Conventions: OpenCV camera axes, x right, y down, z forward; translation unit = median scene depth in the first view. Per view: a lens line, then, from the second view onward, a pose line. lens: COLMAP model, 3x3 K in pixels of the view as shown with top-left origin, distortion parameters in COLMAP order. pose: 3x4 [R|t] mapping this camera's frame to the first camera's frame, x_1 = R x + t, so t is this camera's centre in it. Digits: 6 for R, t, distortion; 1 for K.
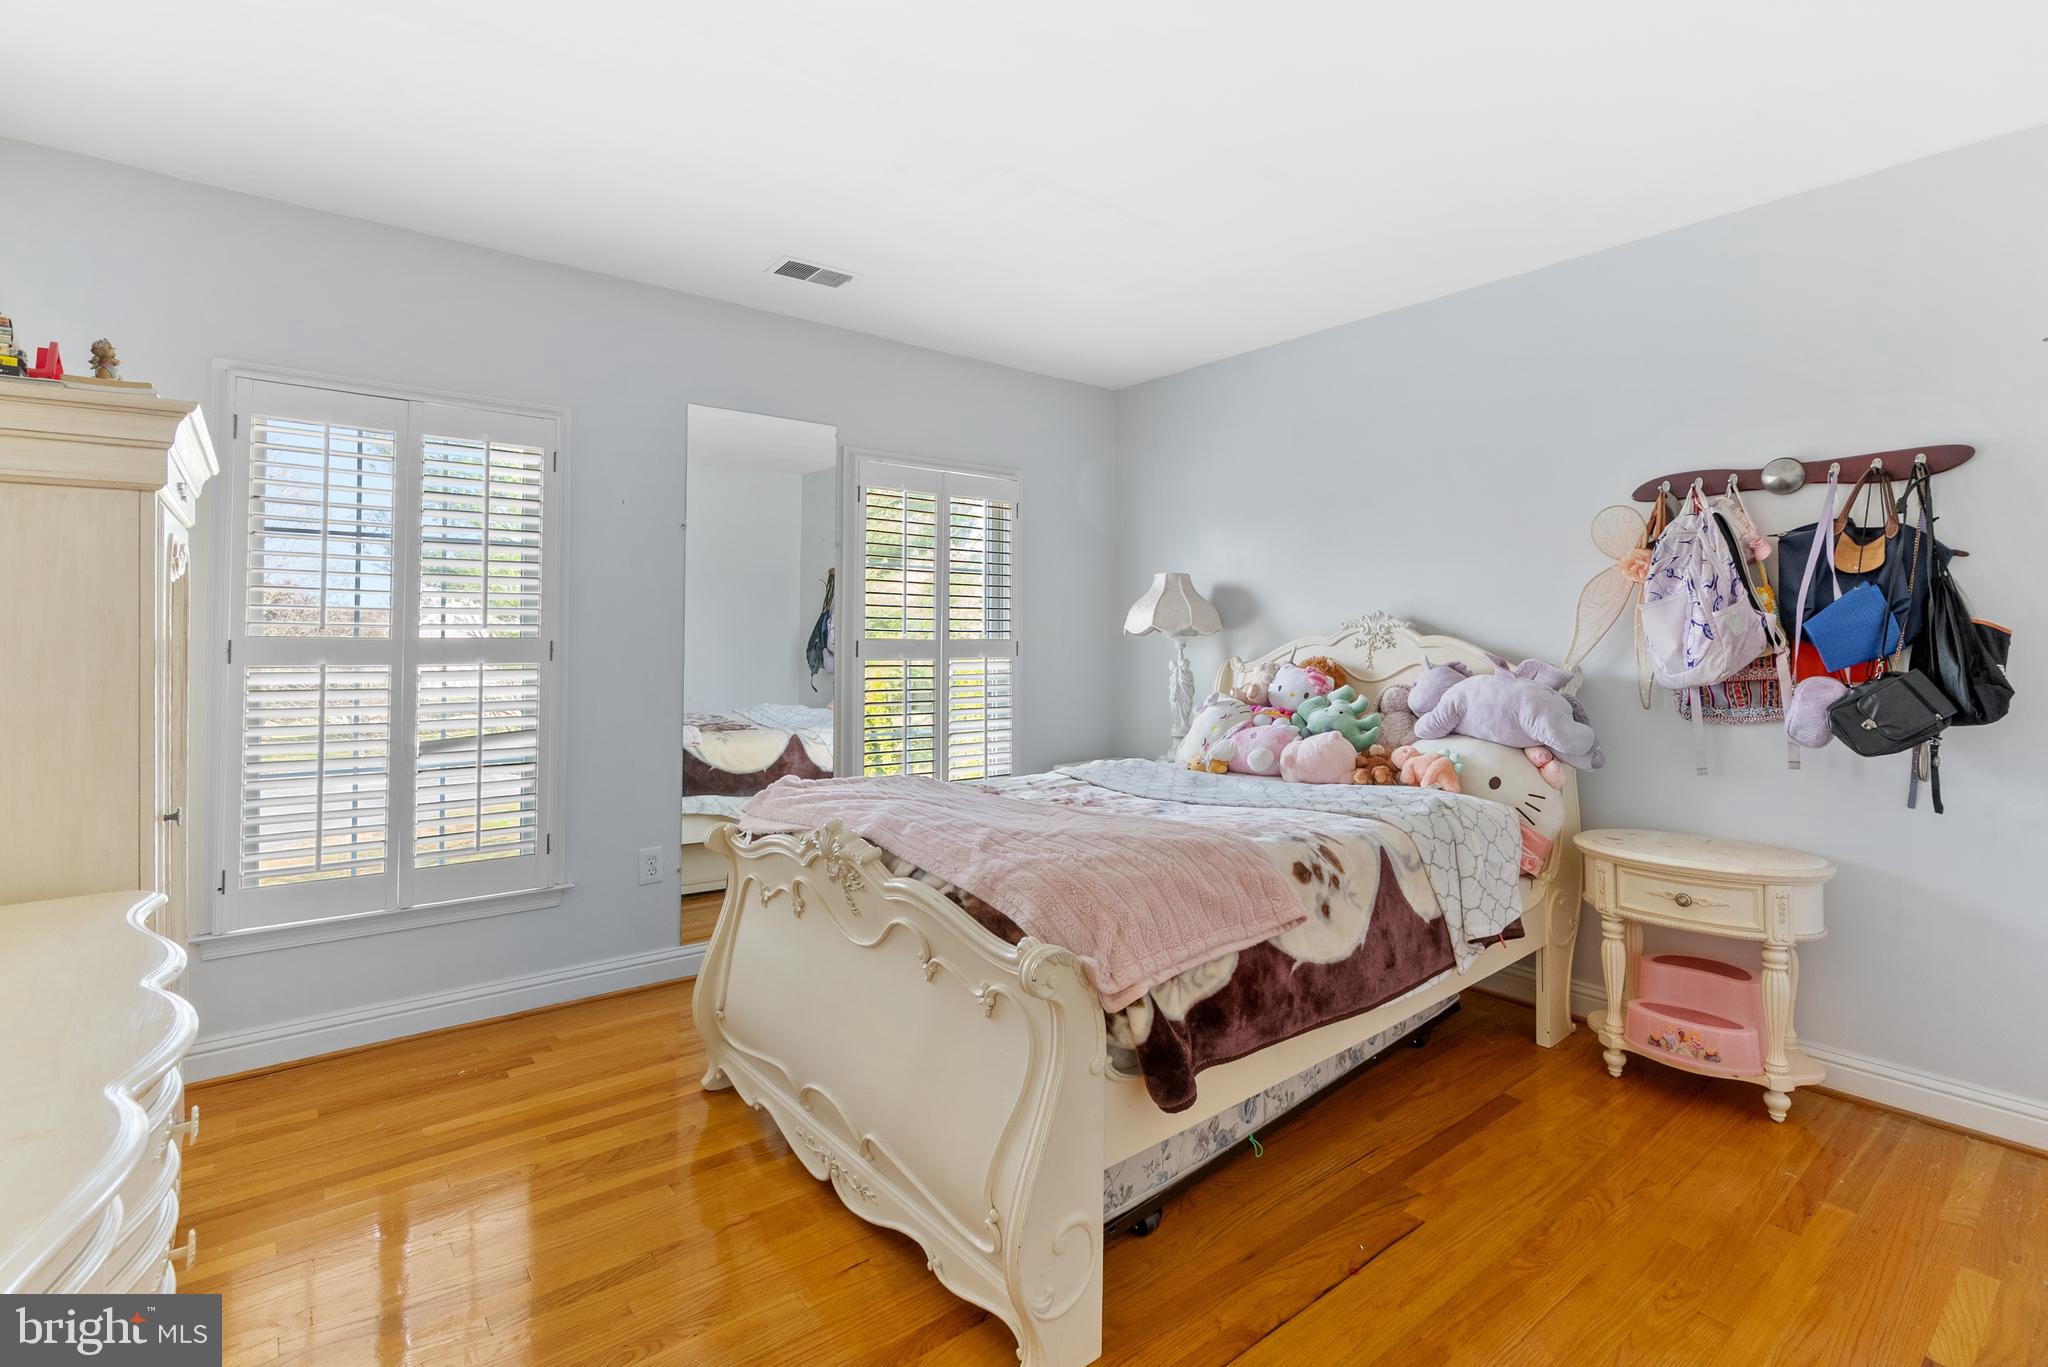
lens RADIAL K [[934.7, 0, 1023.8], [0, 934.7, 665.0], [0, 0, 1]] dist [-0.004408, 0.003245]
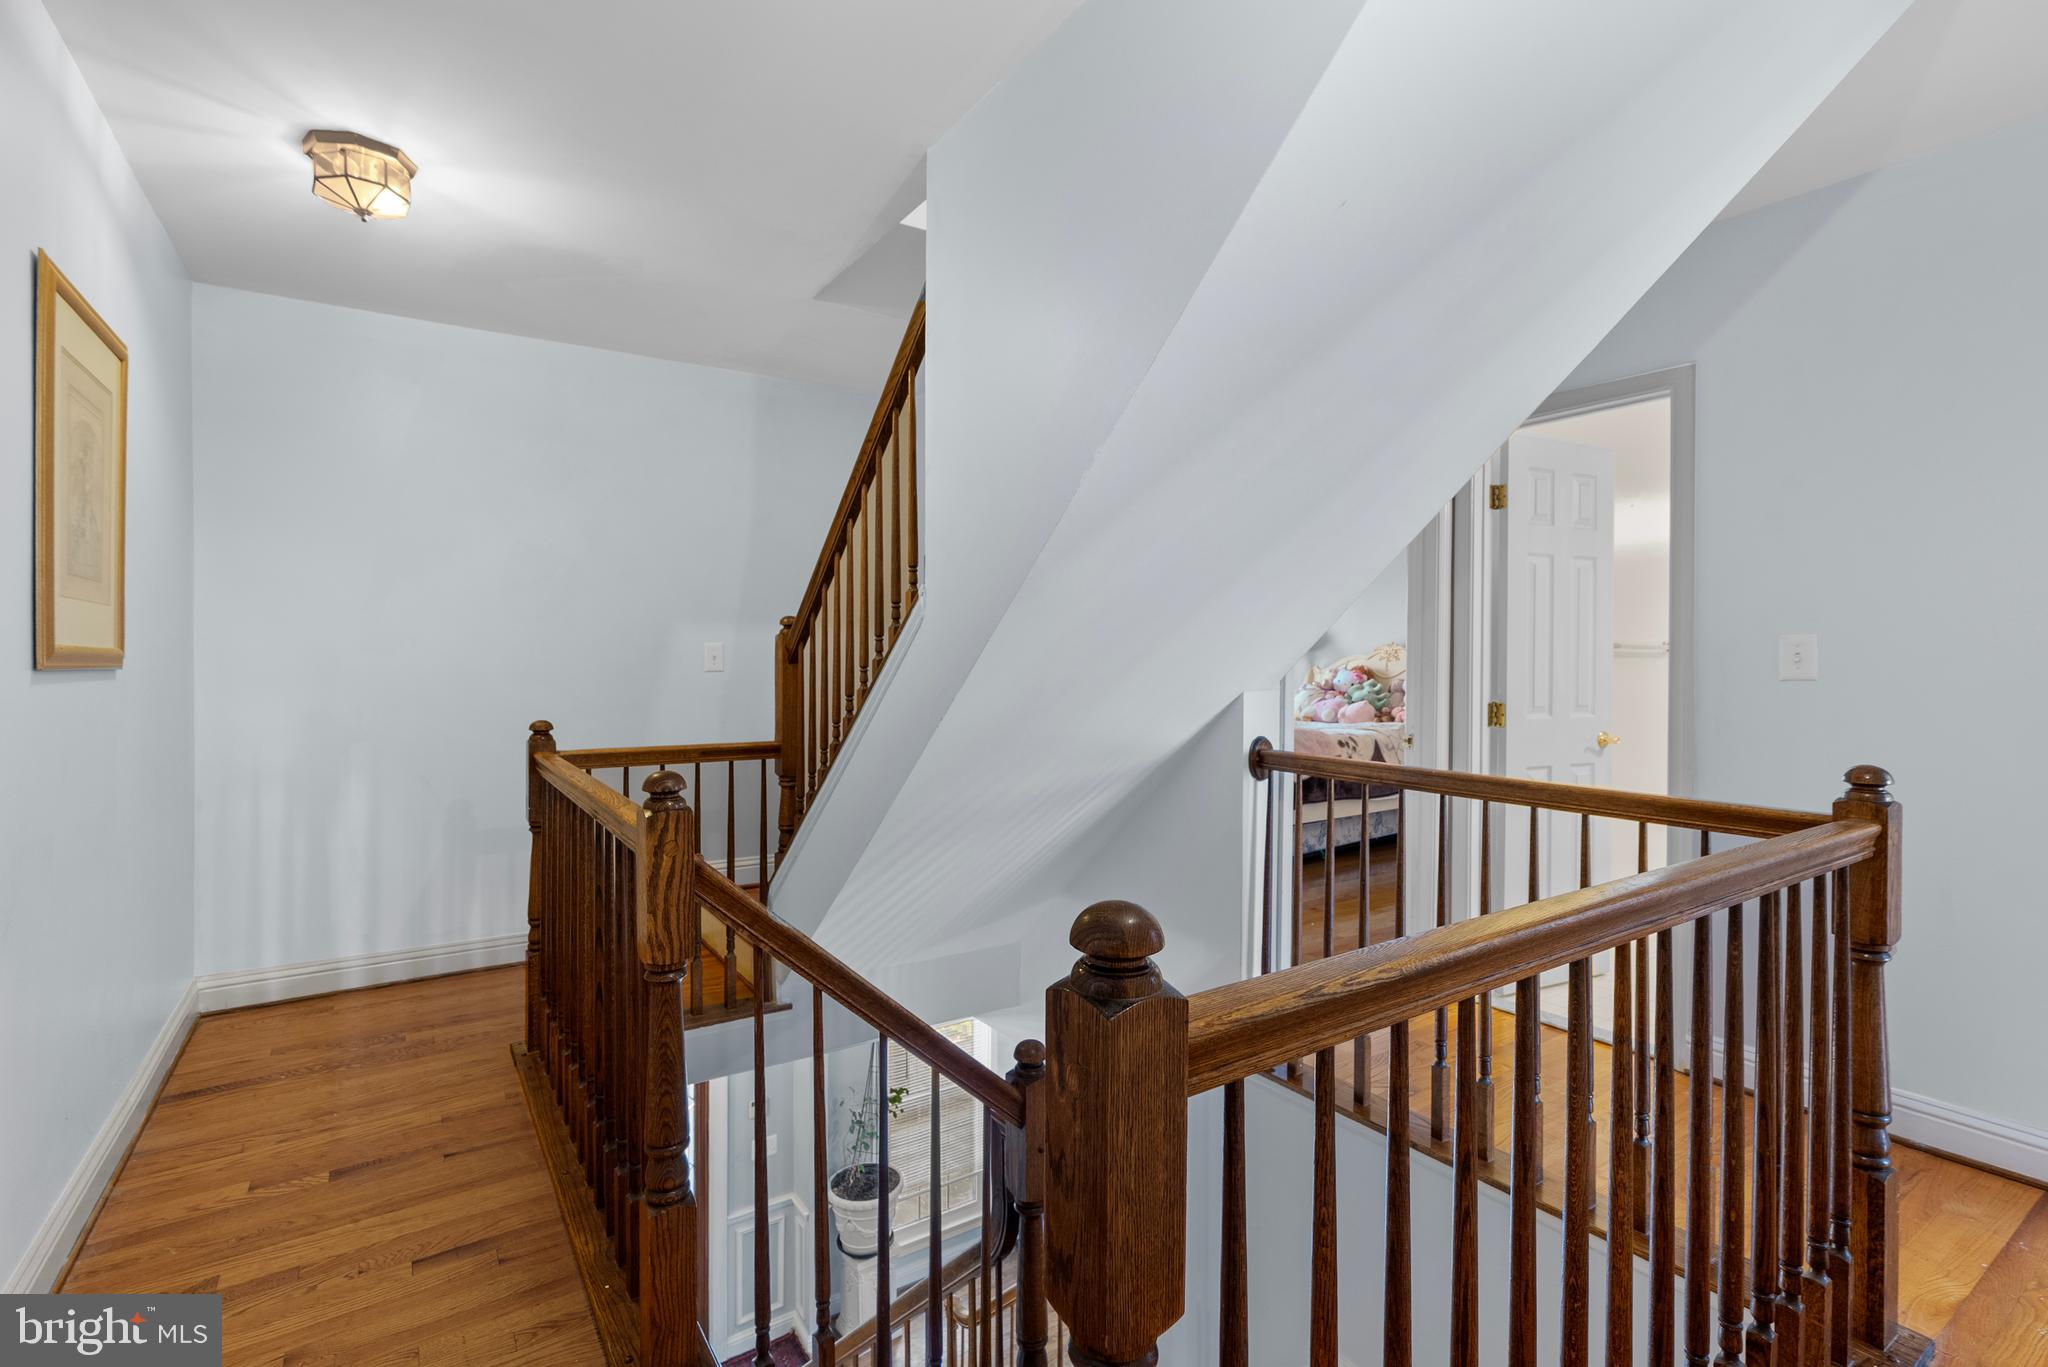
lens RADIAL K [[934.7, 0, 1021.9], [0, 934.7, 682.0], [0, 0, 1]] dist [-0.004408, 0.003245]
pose [[0.996629, 0.003379, -0.081970, -0.239746], [-0.003540, 0.999992, -0.001815, 0.034588], [0.081963, 0.002099, 0.996633, -1.060225]]
